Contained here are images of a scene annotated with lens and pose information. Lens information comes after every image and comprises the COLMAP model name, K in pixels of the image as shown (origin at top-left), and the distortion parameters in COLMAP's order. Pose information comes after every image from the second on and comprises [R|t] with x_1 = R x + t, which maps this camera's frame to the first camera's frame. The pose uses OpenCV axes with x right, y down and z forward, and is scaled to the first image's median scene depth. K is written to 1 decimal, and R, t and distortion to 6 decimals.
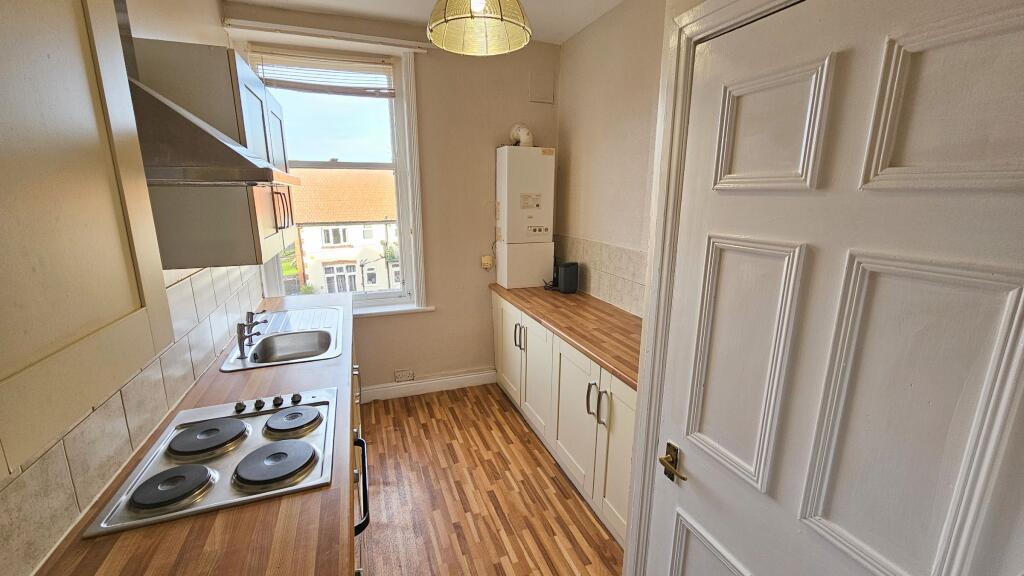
lens RADIAL K [[413.6, 0, 512.9], [0, 413.6, 285.6], [0, 0, 1]] dist [-0.001030, -0.000063]
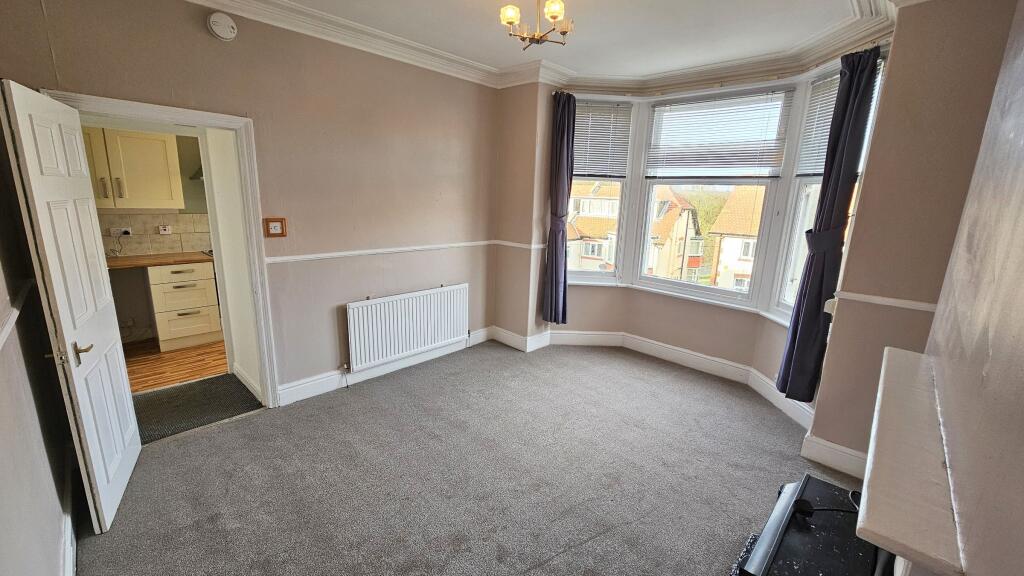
lens RADIAL K [[416.9, 0, 517.3], [0, 416.9, 290.0], [0, 0, 1]] dist [-0.000396, -0.000147]
pose [[0.439780, 0.214714, -0.872062, 2.030955], [-0.232782, 0.965069, 0.120222, -0.171650], [0.867414, 0.150129, 0.474400, 0.783905]]
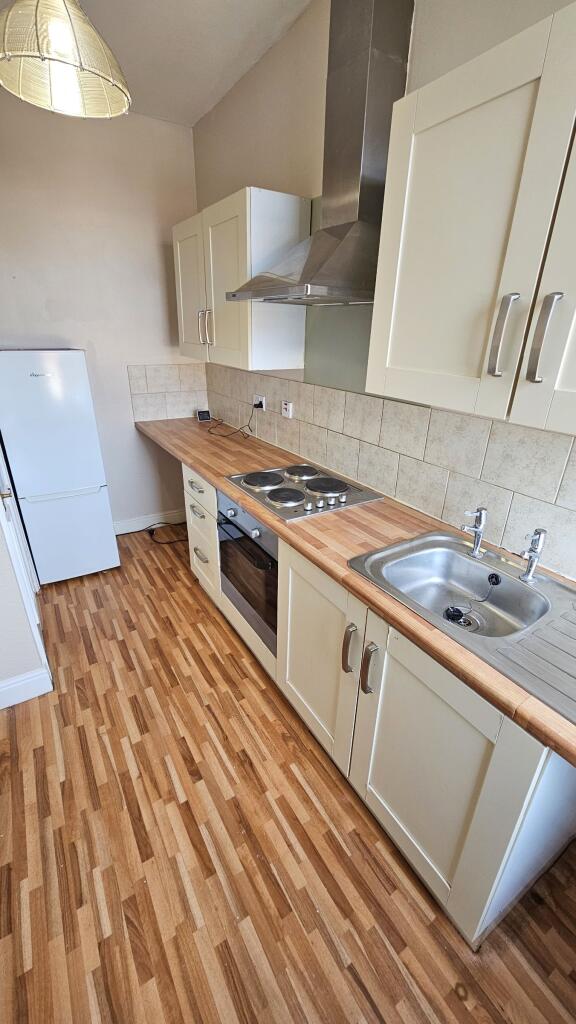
lens RADIAL K [[416.9, 0, 287.8], [0, 416.9, 514.8], [0, 0, 1]] dist [-0.000396, -0.000147]
pose [[-0.980191, 0.061854, -0.188147, -0.168394], [-0.063132, 0.802844, 0.592837, -0.240805], [0.187722, 0.592972, -0.783035, 1.223328]]
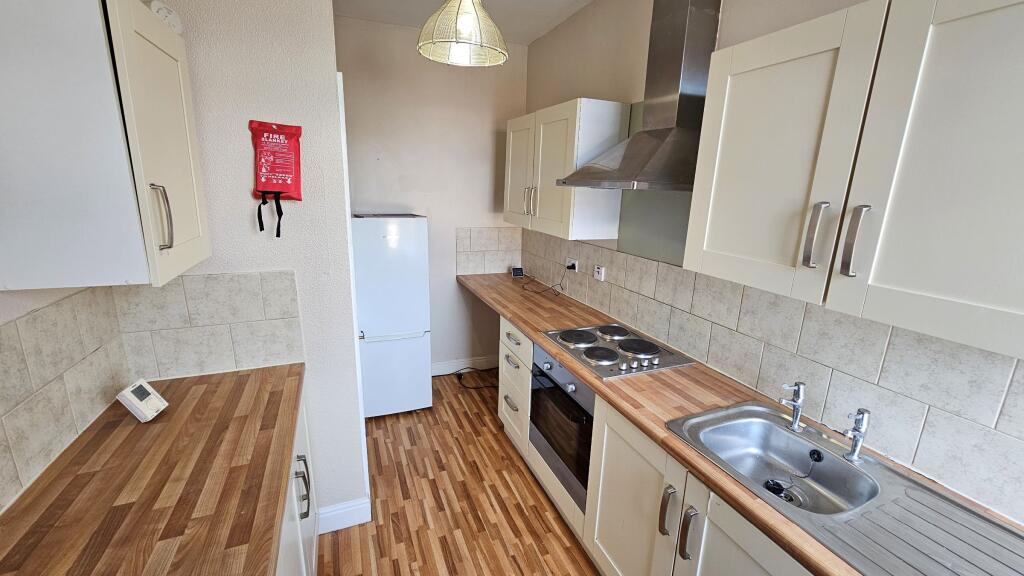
lens RADIAL K [[416.9, 0, 517.3], [0, 416.9, 290.0], [0, 0, 1]] dist [-0.000396, -0.000147]
pose [[-0.998672, -0.019995, -0.047475, -0.103387], [-0.039307, 0.891461, 0.451390, -0.296808], [0.033297, 0.452657, -0.891063, 1.277458]]
